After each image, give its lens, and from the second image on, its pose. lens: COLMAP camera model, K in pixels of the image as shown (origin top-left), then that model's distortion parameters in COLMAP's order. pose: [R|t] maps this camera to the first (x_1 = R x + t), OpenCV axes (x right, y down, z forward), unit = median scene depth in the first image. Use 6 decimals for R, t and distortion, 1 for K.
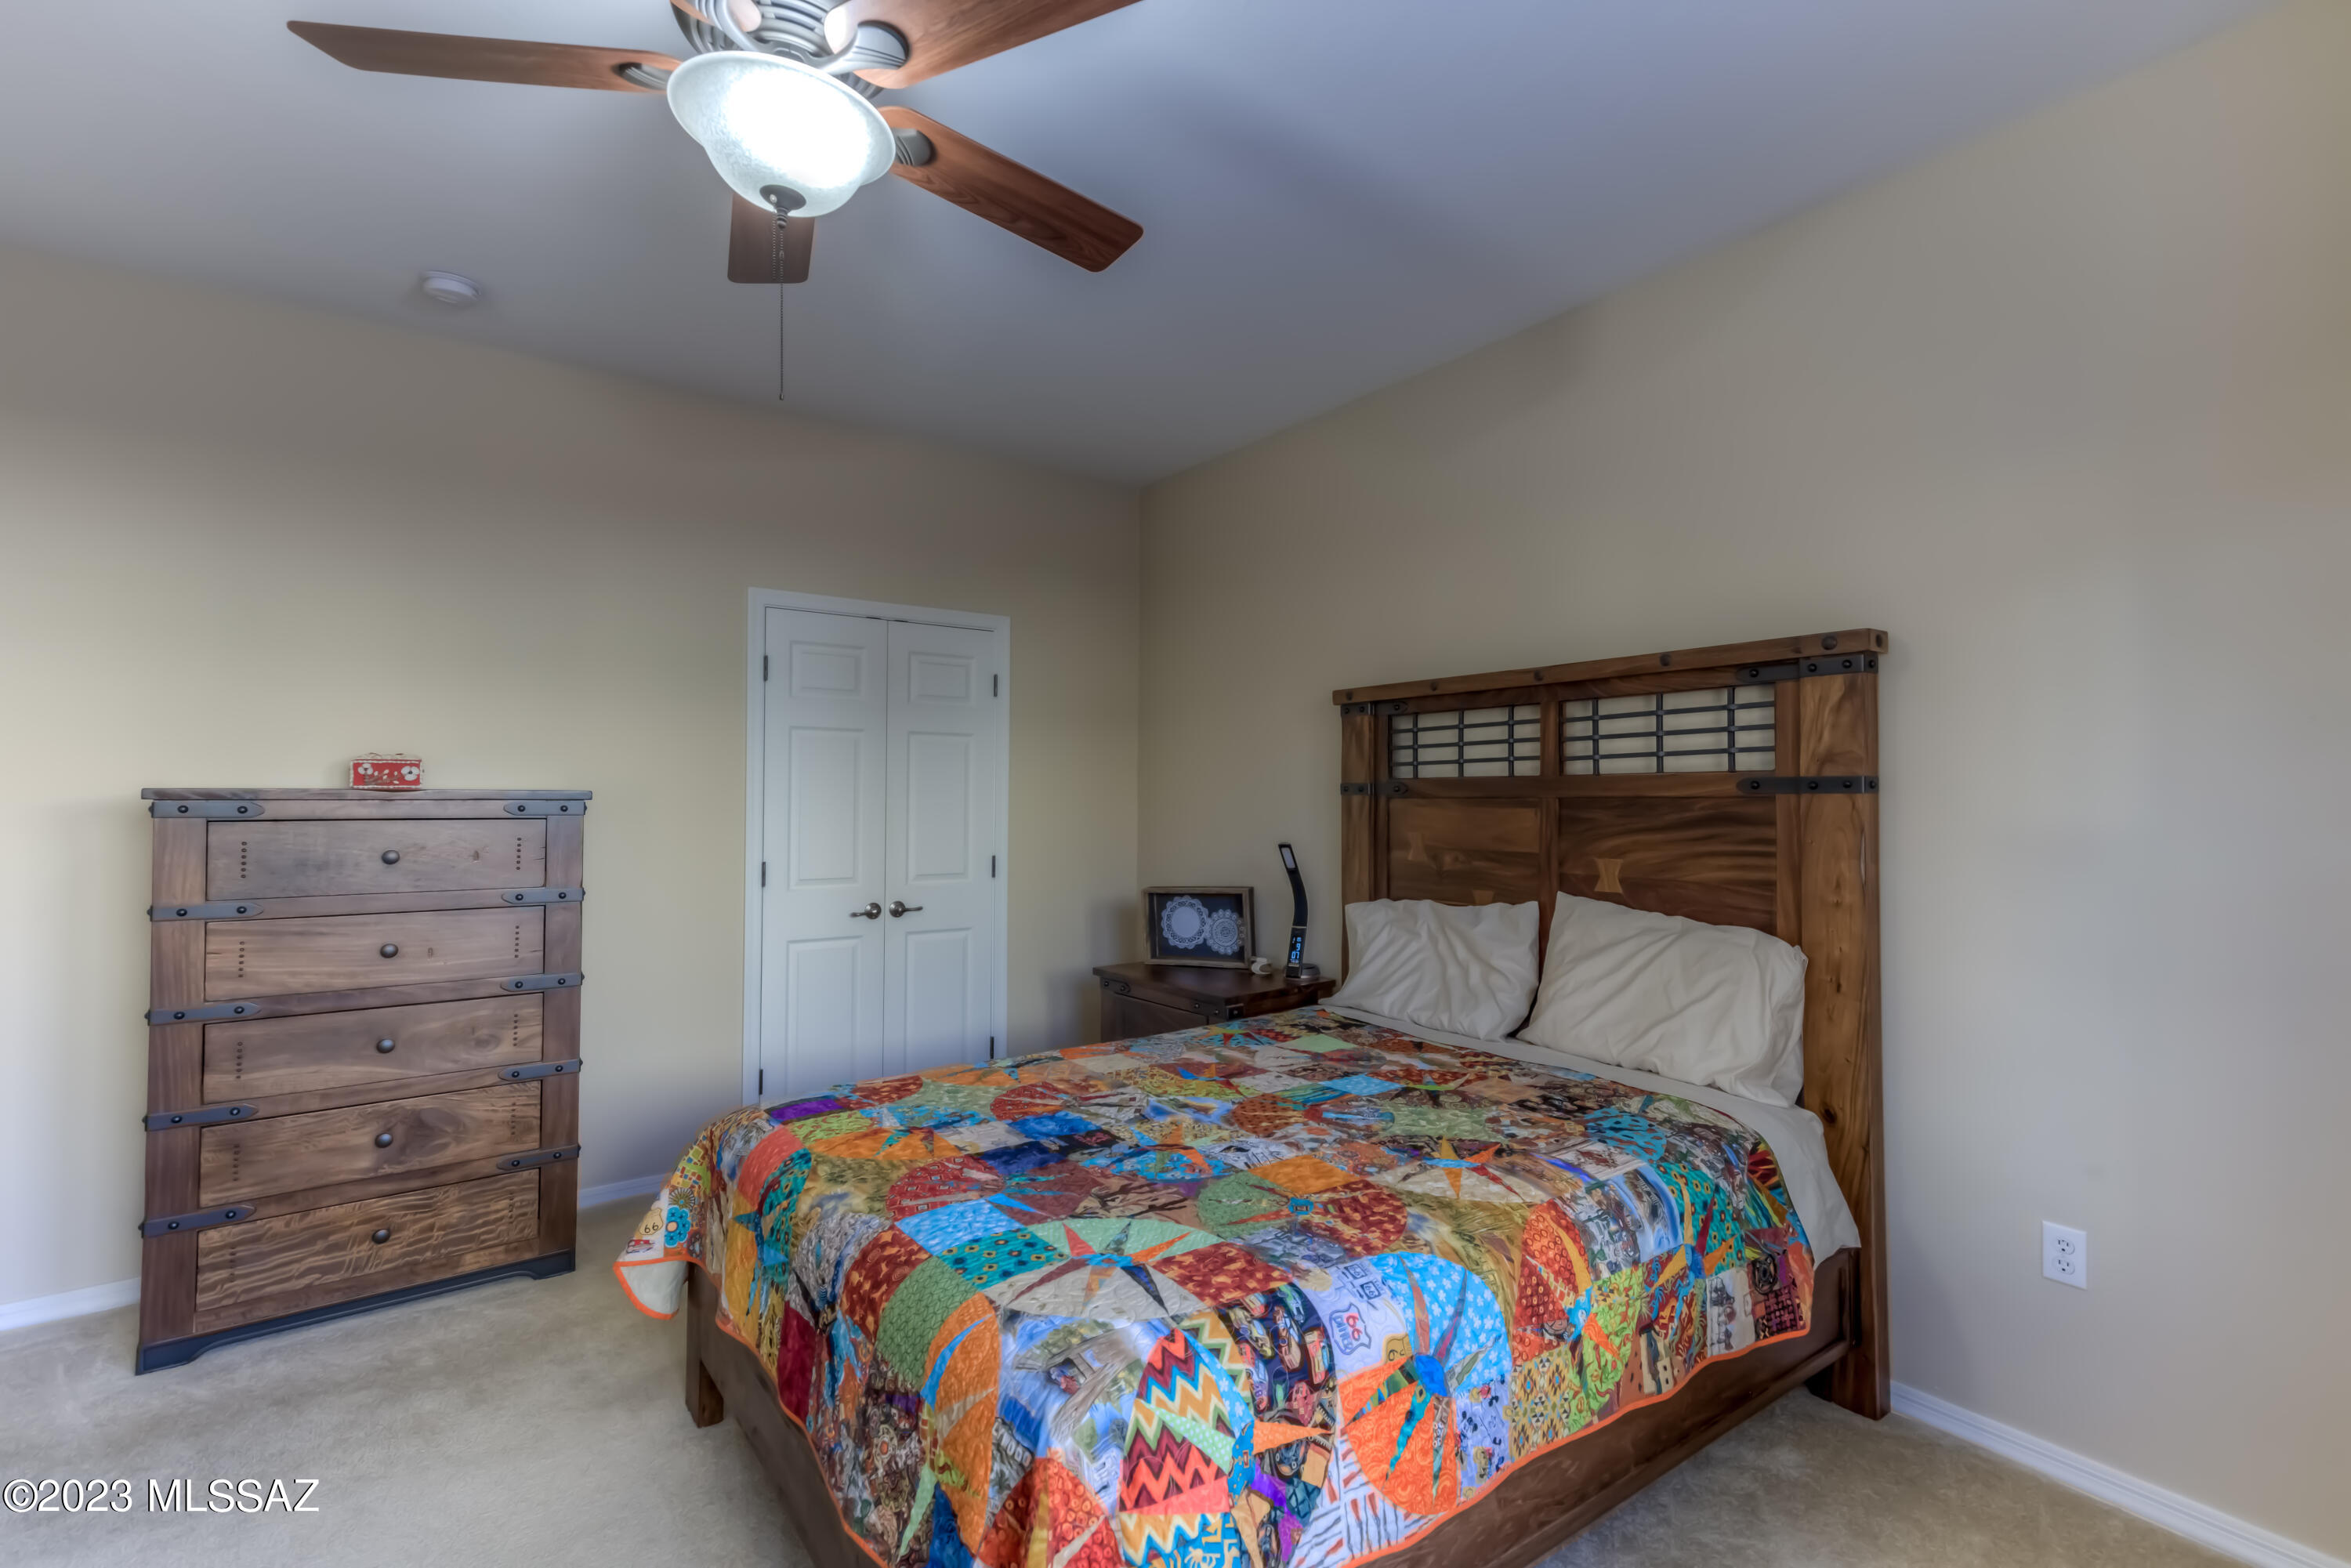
lens RADIAL K [[1092.7, 0, 1172.7], [0, 1092.7, 781.3], [0, 0, 1]] dist [0.018780, 0.000152]
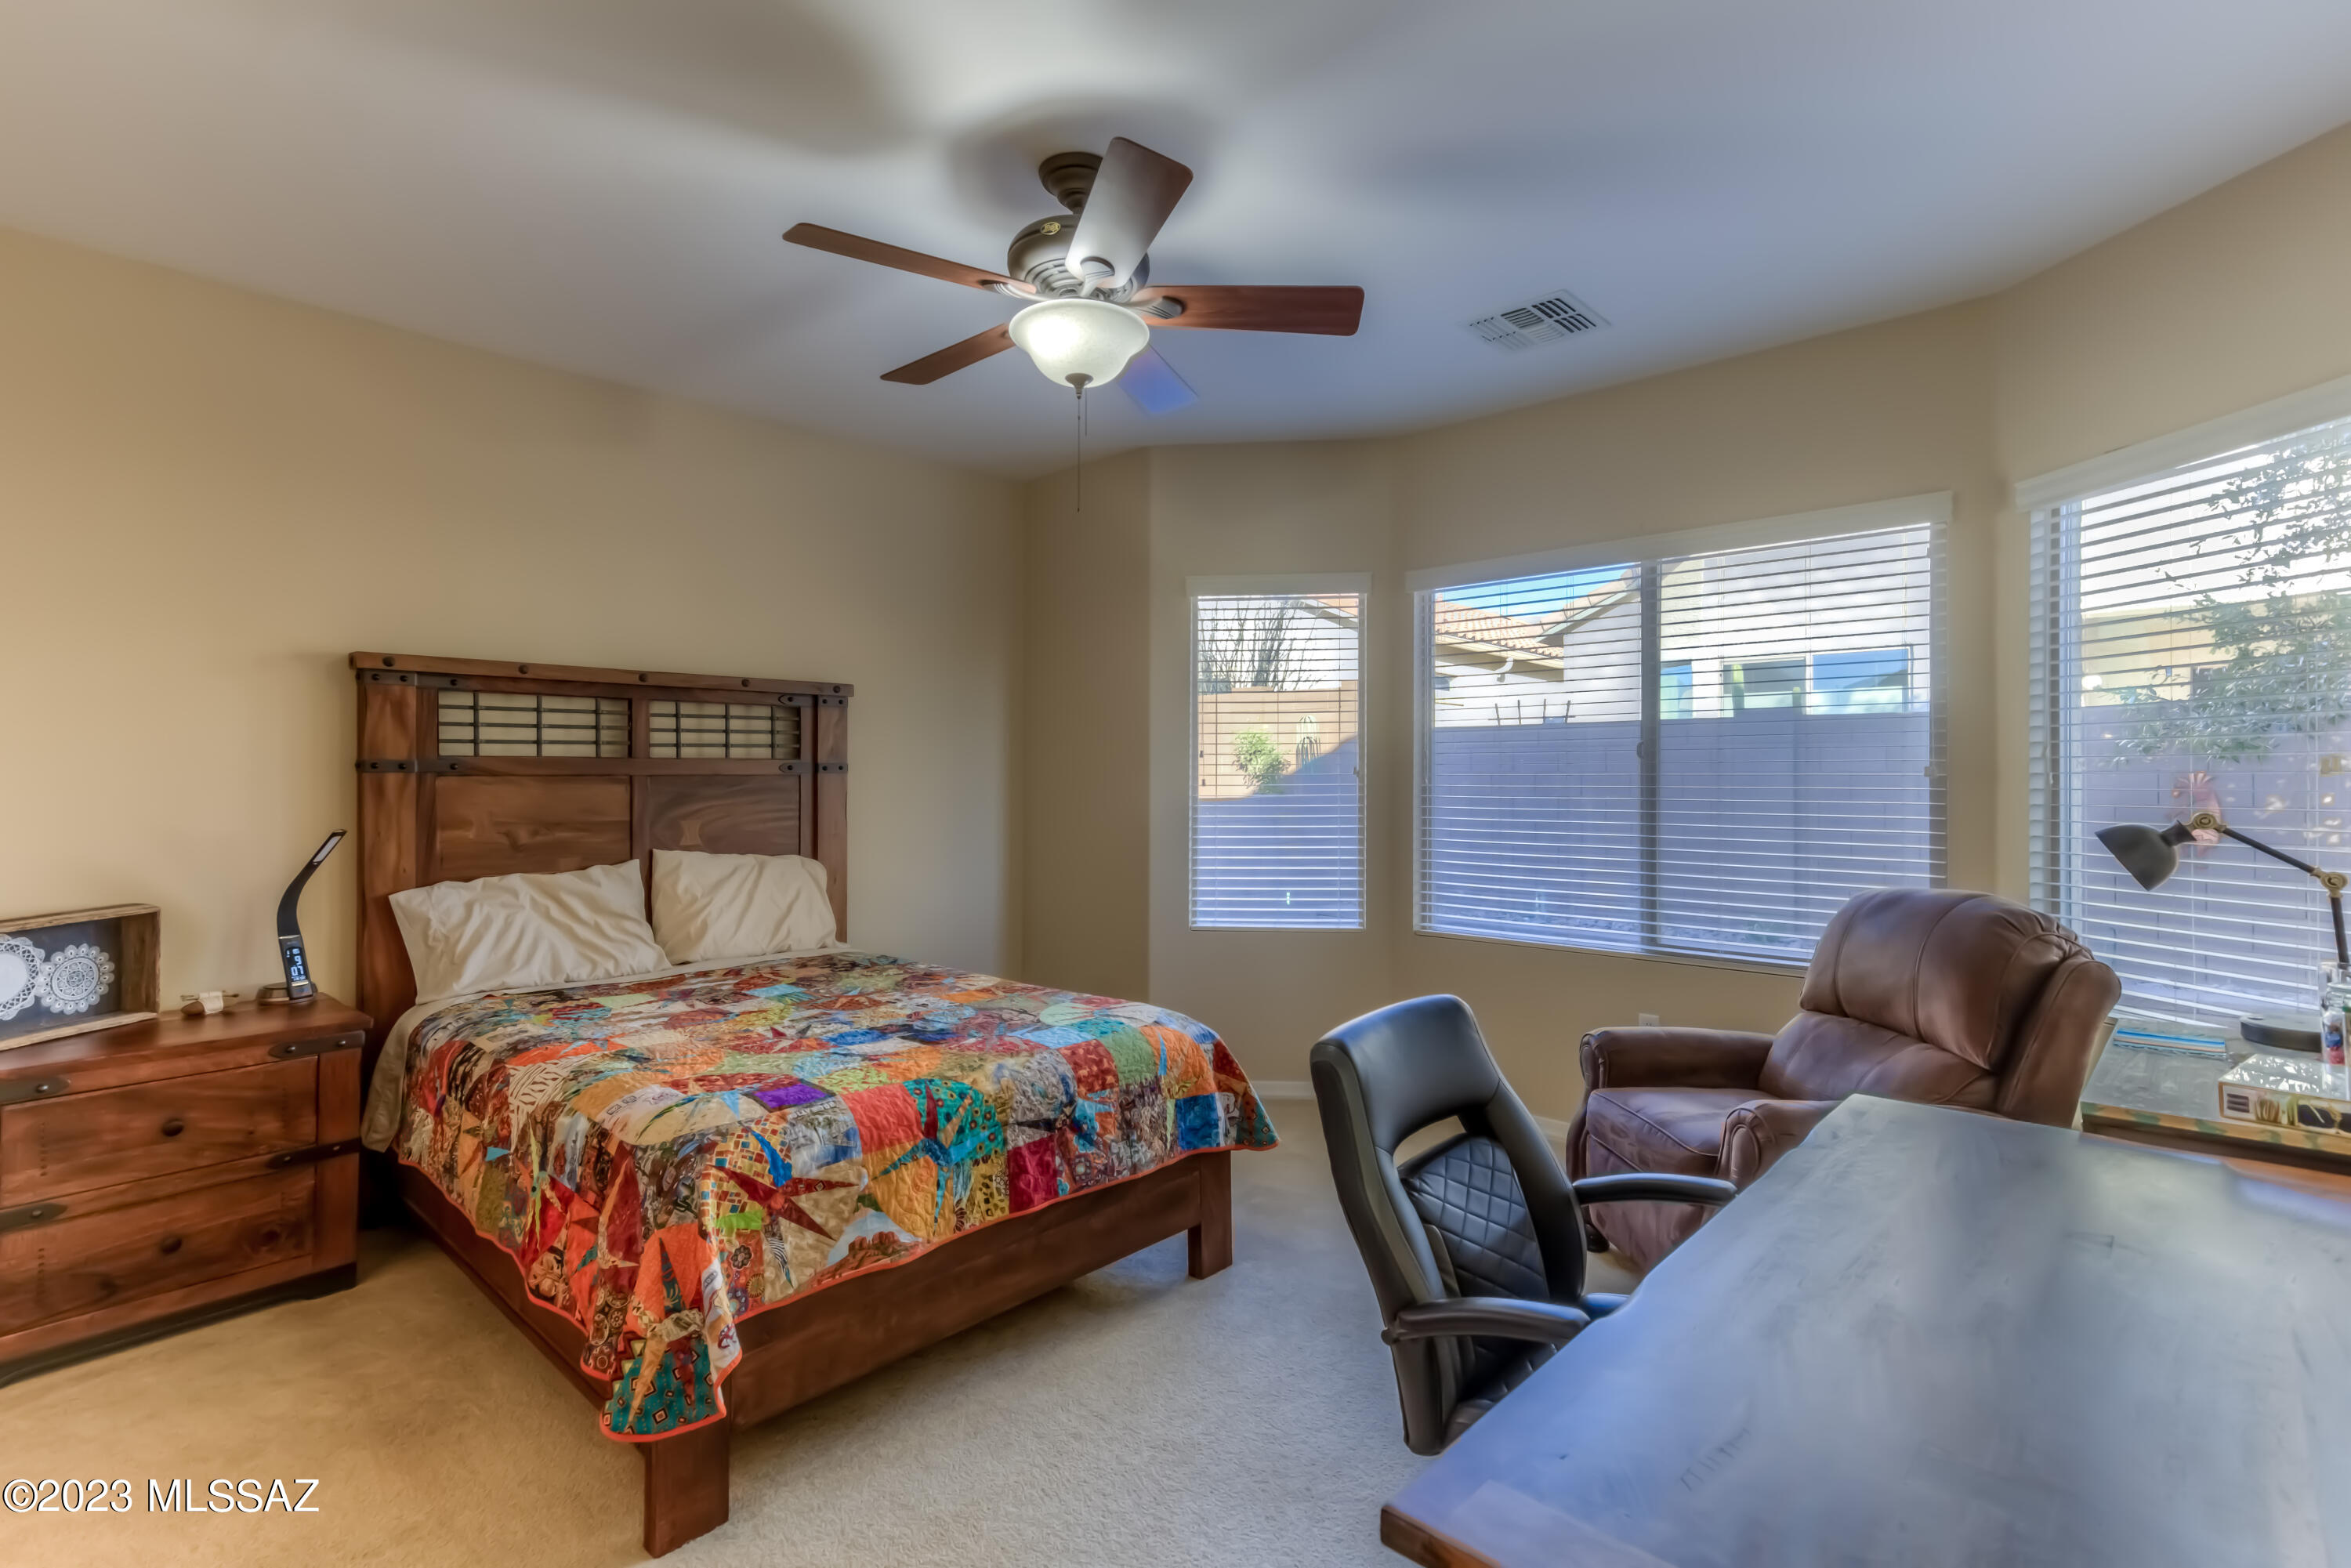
lens RADIAL K [[1048.5, 0, 1175.5], [0, 1048.5, 784.0], [0, 0, 1]] dist [0.001445, 0.000085]
pose [[-0.216761, 0.005495, 0.976209, -0.889289], [0.000462, 0.999985, -0.005526, 0.029444], [-0.976225, -0.000747, -0.216760, 0.607444]]
